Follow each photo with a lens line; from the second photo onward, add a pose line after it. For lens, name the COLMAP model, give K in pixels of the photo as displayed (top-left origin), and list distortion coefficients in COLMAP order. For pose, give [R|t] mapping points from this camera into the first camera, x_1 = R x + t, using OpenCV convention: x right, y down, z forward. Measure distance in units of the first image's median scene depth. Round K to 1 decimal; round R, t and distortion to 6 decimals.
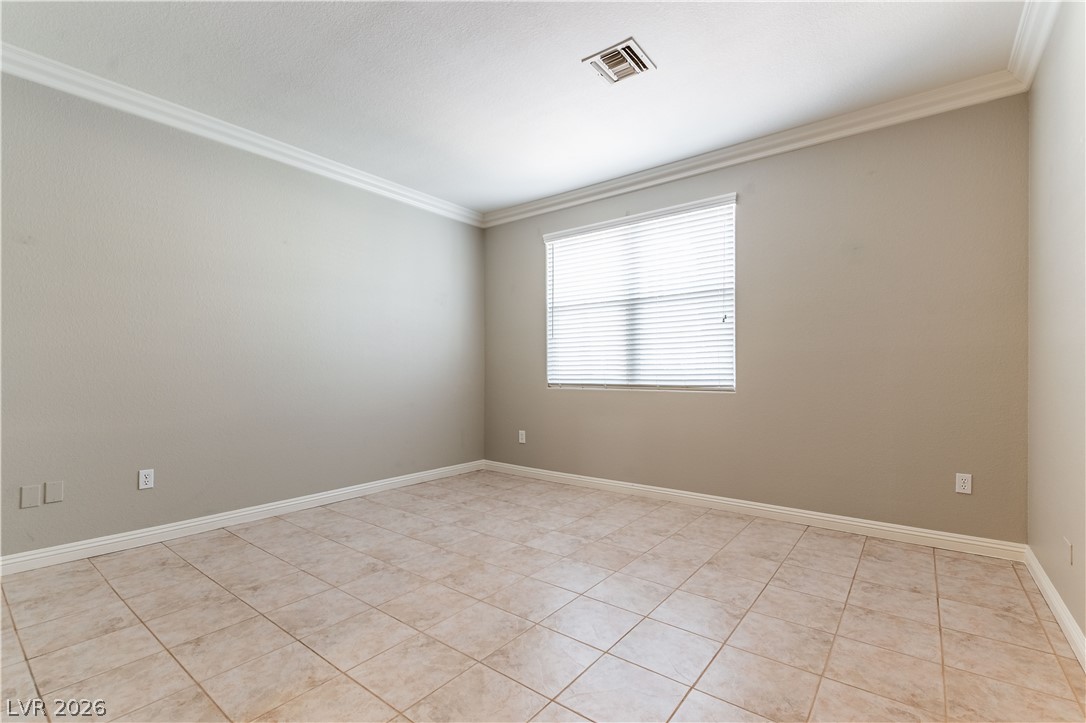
lens RADIAL K [[478.9, 0, 552.0], [0, 478.9, 362.1], [0, 0, 1]] dist [0.005010, -0.000164]
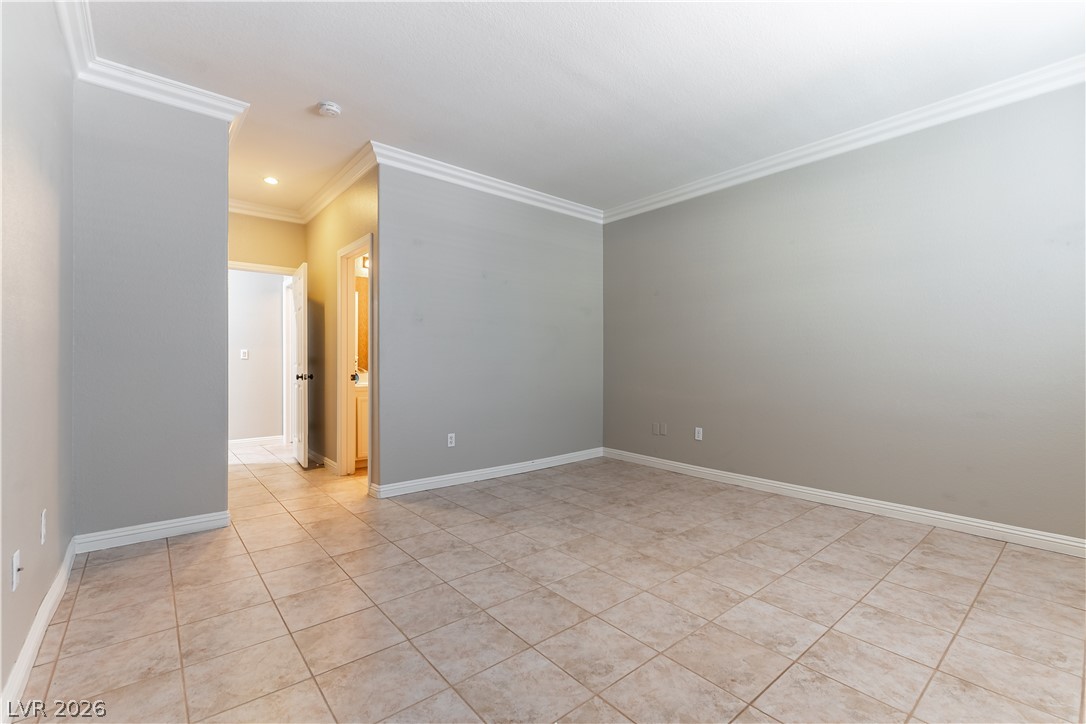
lens RADIAL K [[478.9, 0, 552.8], [0, 478.9, 364.1], [0, 0, 1]] dist [0.005010, -0.000164]
pose [[-0.213284, 0.000481, -0.976990, 0.733750], [0.016281, 0.999863, -0.003062, 0.018757], [0.976855, -0.016559, -0.213262, 0.875918]]
